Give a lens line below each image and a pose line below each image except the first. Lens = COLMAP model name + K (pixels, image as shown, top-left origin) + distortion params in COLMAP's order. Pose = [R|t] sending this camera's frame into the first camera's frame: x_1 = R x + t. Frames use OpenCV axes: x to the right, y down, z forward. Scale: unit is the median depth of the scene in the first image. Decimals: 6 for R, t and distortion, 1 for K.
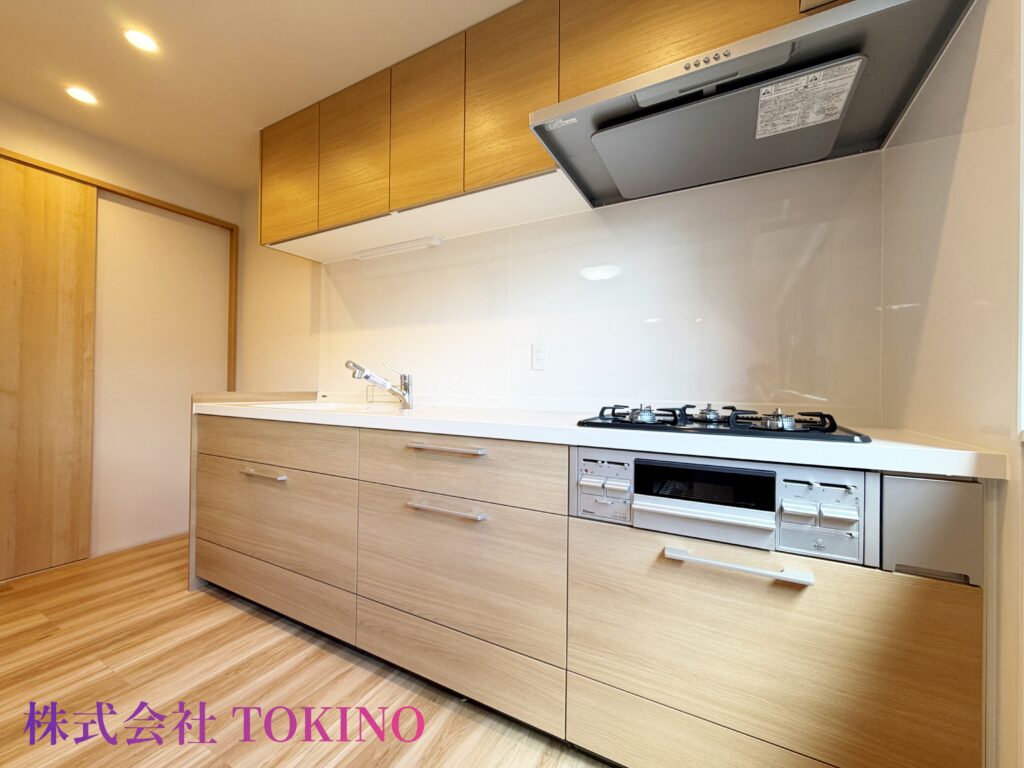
lens RADIAL K [[407.9, 0, 509.4], [0, 407.9, 386.8], [0, 0, 1]] dist [0.002025, 0.000781]
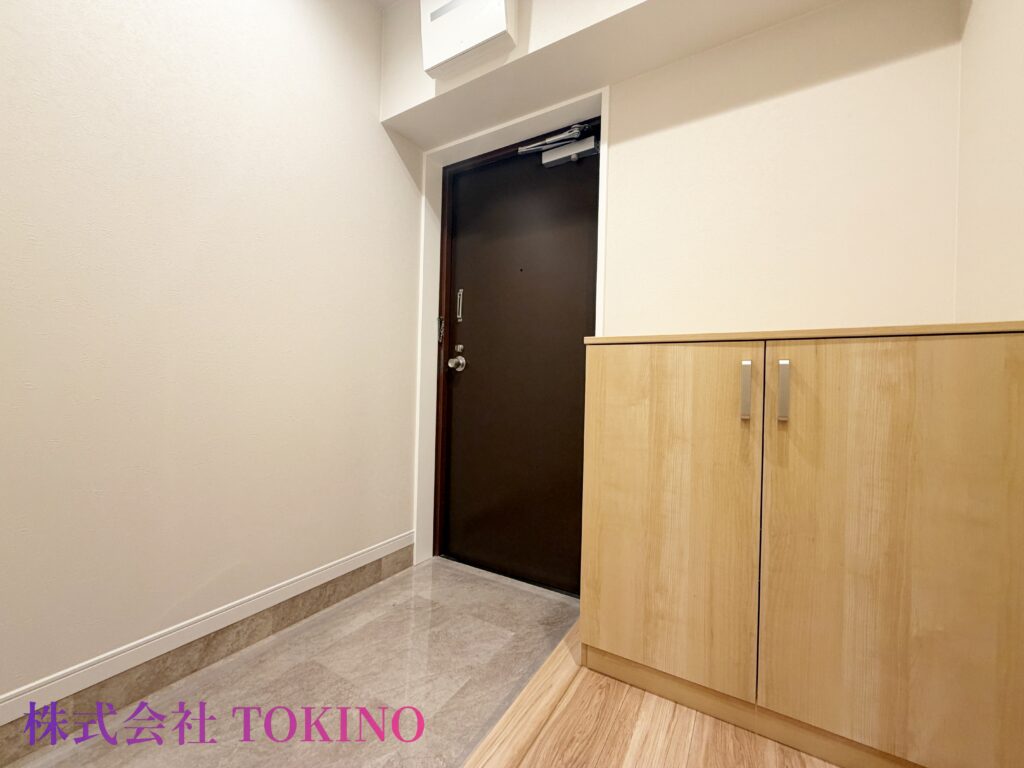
lens RADIAL K [[407.9, 0, 510.8], [0, 407.9, 384.7], [0, 0, 1]] dist [0.002025, 0.000781]
pose [[-0.042337, -0.009182, -0.999061, -0.694263], [-0.015322, 0.999846, -0.008540, -0.387090], [0.998986, 0.014946, -0.042471, 0.691393]]
